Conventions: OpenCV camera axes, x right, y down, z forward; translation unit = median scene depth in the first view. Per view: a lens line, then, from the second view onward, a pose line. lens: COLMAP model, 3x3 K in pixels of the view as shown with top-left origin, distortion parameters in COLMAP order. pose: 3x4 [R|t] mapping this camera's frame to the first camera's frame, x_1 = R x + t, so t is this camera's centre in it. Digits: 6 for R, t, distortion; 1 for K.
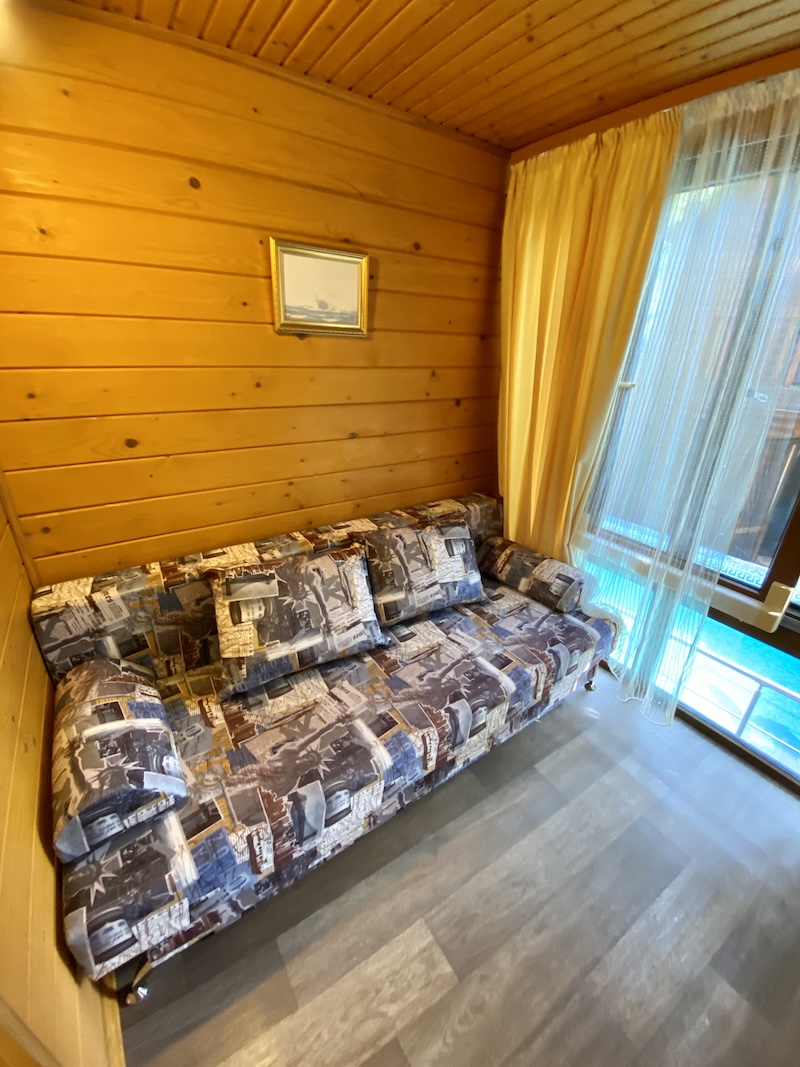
lens RADIAL K [[439.1, 0, 407.8], [0, 439.1, 537.3], [0, 0, 1]] dist [0.037585, -0.025708]
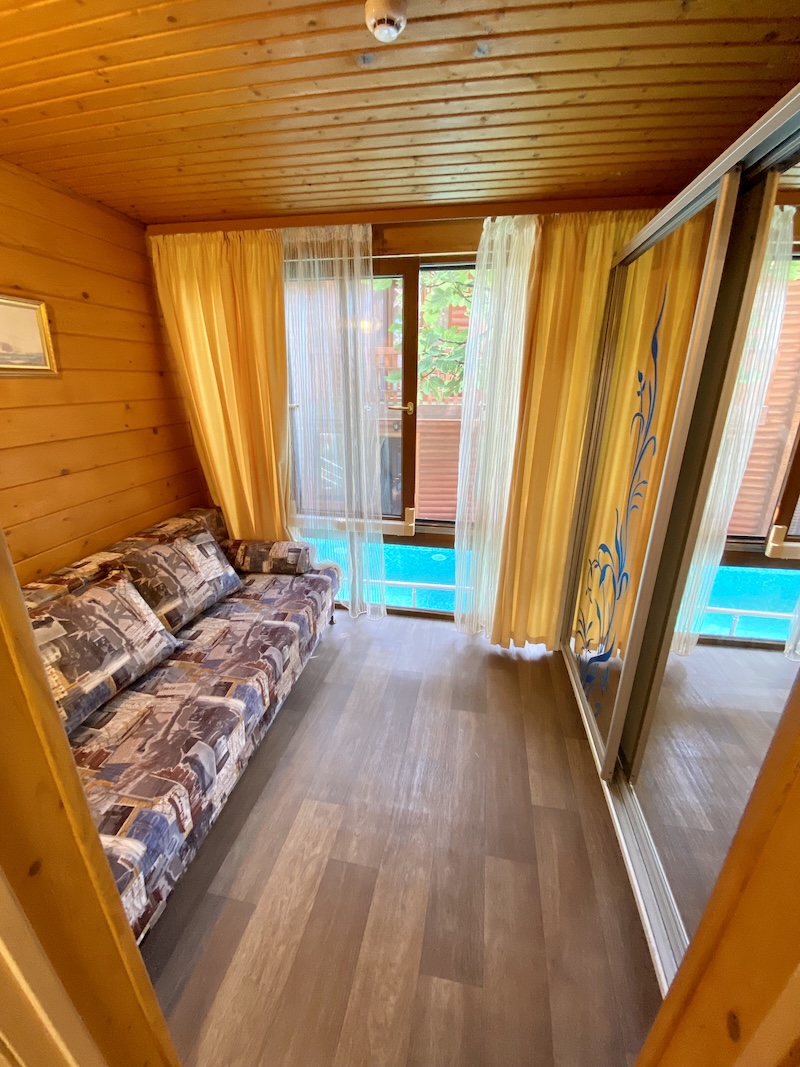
lens RADIAL K [[442.0, 0, 398.2], [0, 442.0, 537.4], [0, 0, 1]] dist [0.034634, -0.025663]
pose [[0.703736, -0.262884, 0.660036, -0.324445], [0.299246, 0.952274, 0.060220, 0.076438], [-0.644366, 0.155134, 0.748816, -0.228185]]
